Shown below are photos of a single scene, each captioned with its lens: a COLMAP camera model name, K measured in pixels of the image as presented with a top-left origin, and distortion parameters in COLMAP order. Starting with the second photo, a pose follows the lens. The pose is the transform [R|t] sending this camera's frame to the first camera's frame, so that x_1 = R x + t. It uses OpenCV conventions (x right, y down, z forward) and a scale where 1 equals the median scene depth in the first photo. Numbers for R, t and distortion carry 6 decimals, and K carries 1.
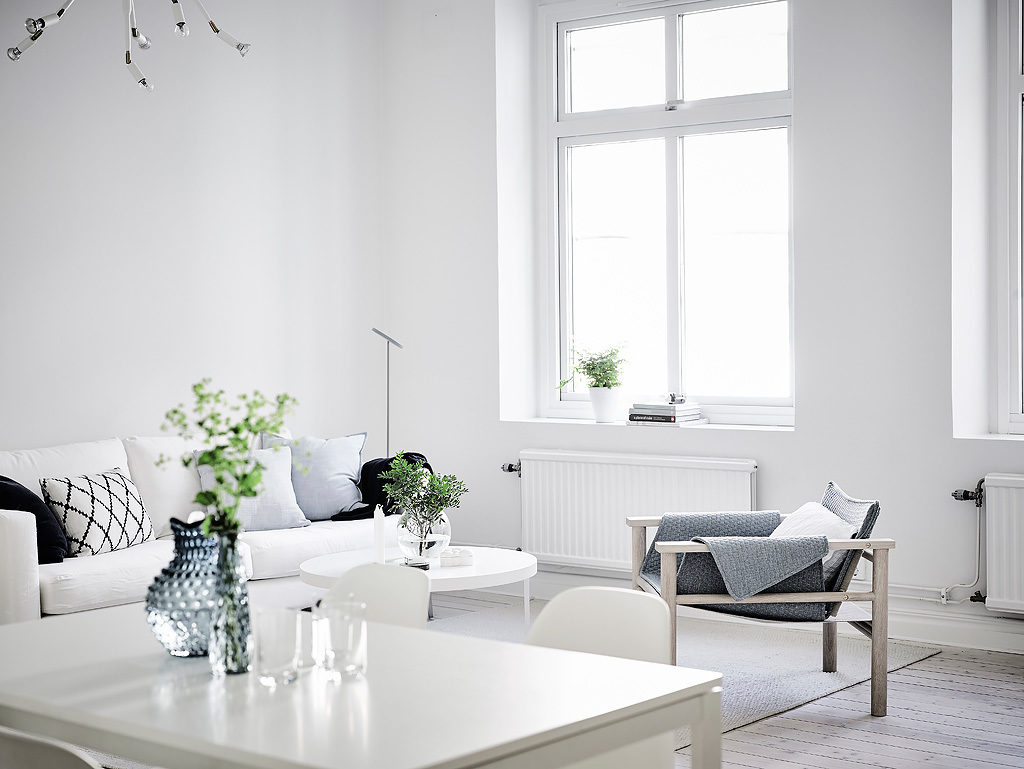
lens RADIAL K [[1695.0, 0, 512.0], [0, 1695.0, 384.5], [0, 0, 1]] dist [-0.005768, 0.044683]
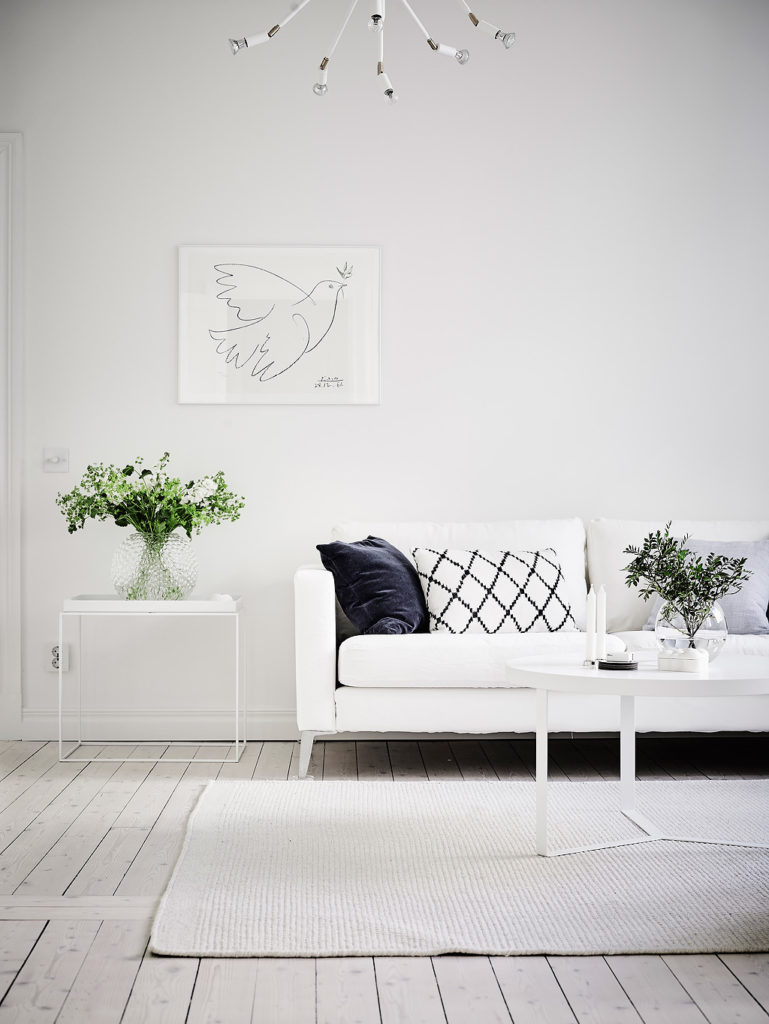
lens RADIAL K [[1695.0, 0, 384.5], [0, 1695.0, 512.0], [0, 0, 1]] dist [-0.005768, 0.044683]
pose [[0.661057, 0.021057, -0.750040, 0.409206], [-0.041299, 0.999112, -0.008349, 0.044415], [0.749198, 0.036495, 0.661340, 0.372803]]
